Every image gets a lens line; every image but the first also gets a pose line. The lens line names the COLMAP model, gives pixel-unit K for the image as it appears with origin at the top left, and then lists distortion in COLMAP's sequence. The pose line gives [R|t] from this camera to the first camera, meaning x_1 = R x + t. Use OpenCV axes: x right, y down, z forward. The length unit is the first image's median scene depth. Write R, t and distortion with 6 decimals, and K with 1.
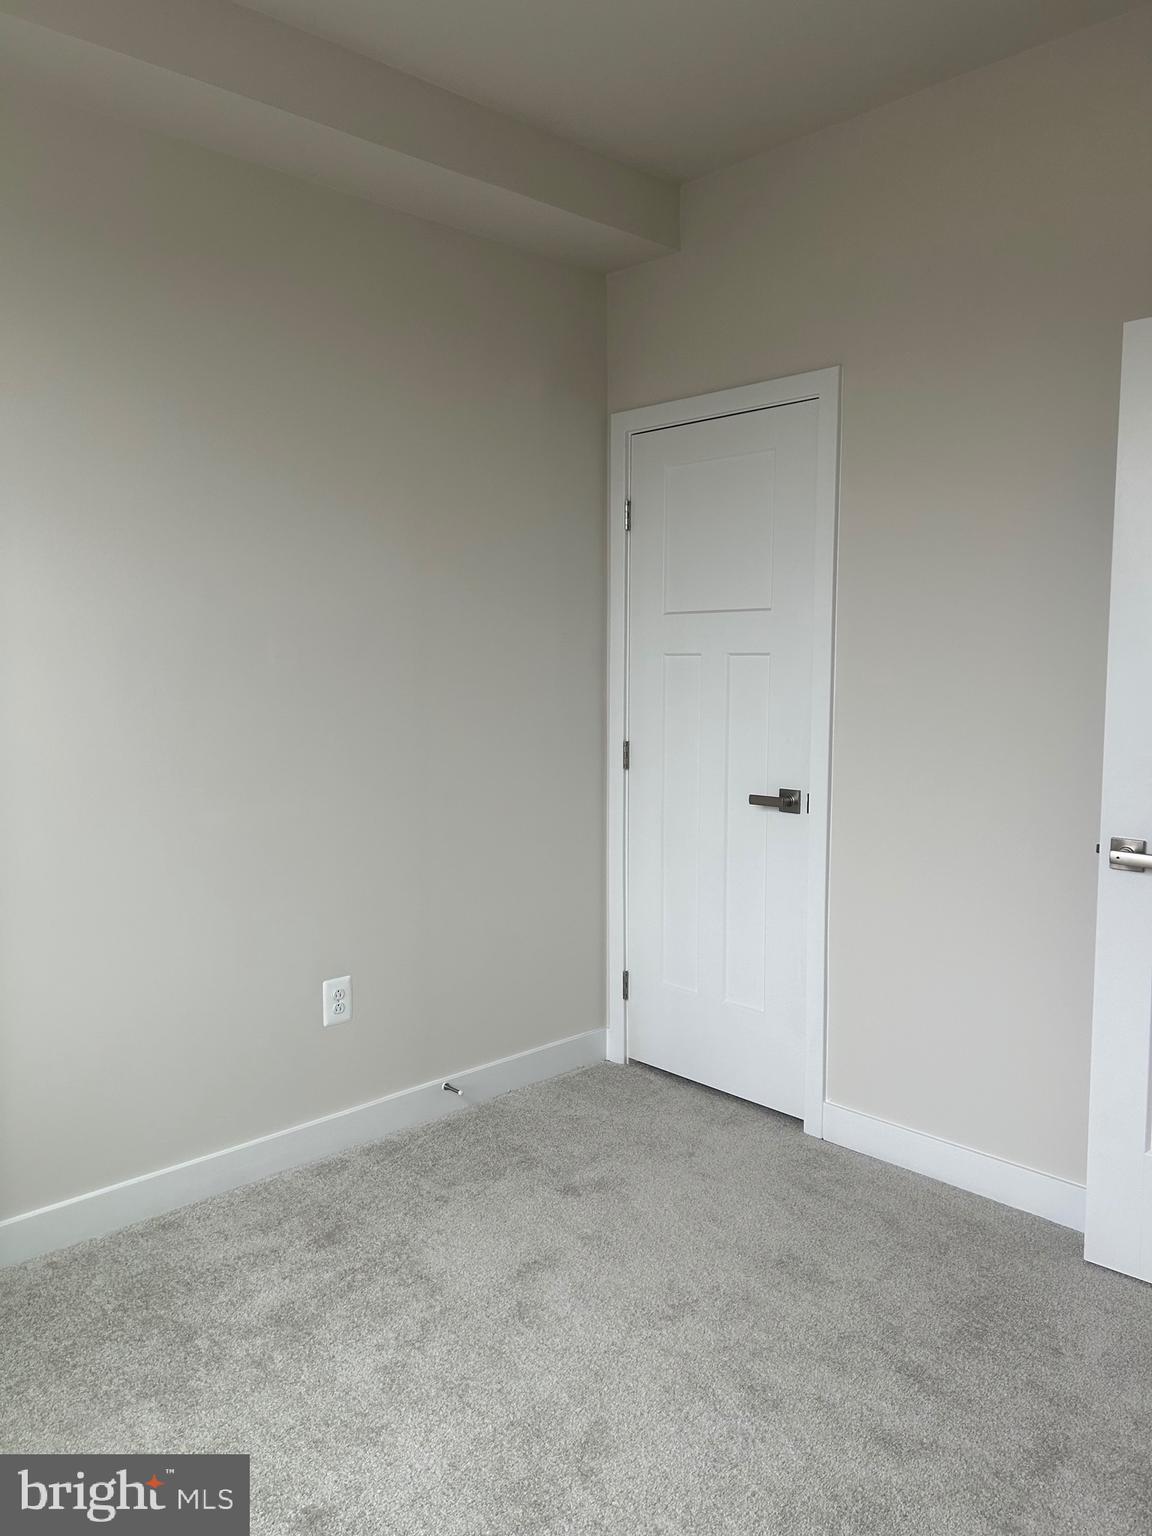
lens RADIAL K [[1165.3, 0, 579.4], [0, 1165.3, 762.2], [0, 0, 1]] dist [0.039576, -0.039279]
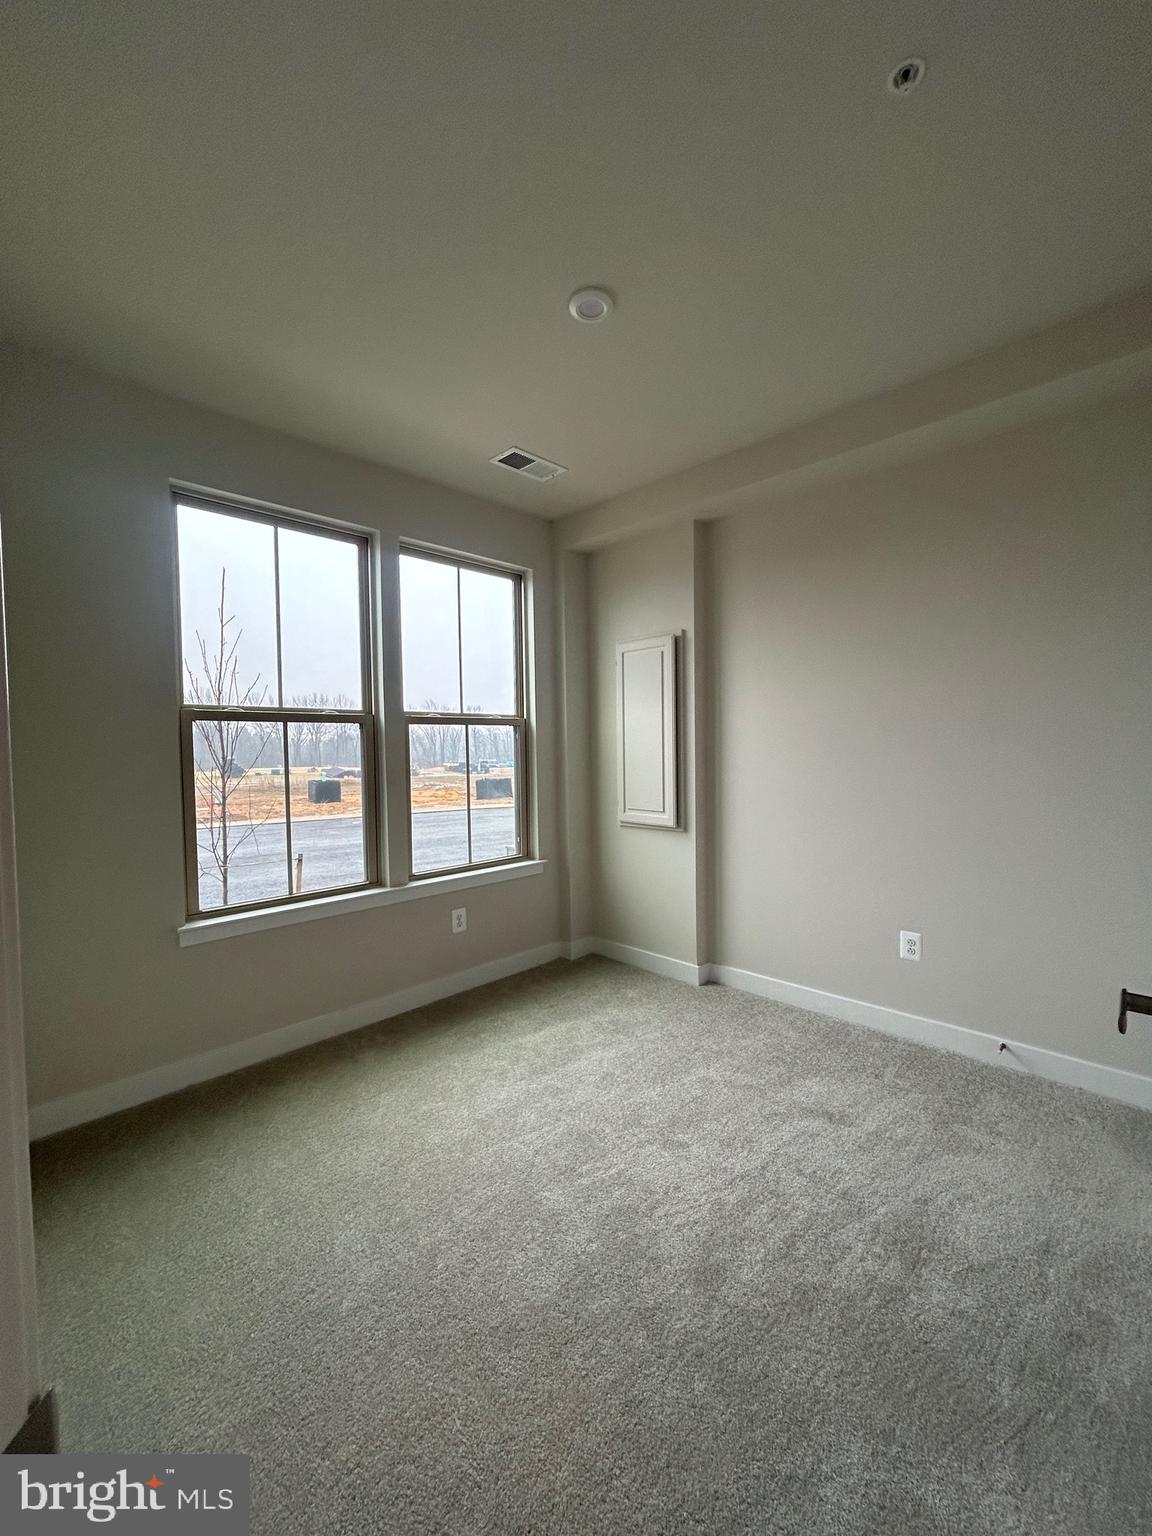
lens RADIAL K [[621.9, 0, 574.2], [0, 621.9, 769.1], [0, 0, 1]] dist [-0.000583, -0.000170]
pose [[0.007945, 0.029576, -0.999531, 0.652078], [-0.069330, 0.997174, 0.028955, -0.034865], [0.997562, 0.069067, 0.009973, 0.506205]]
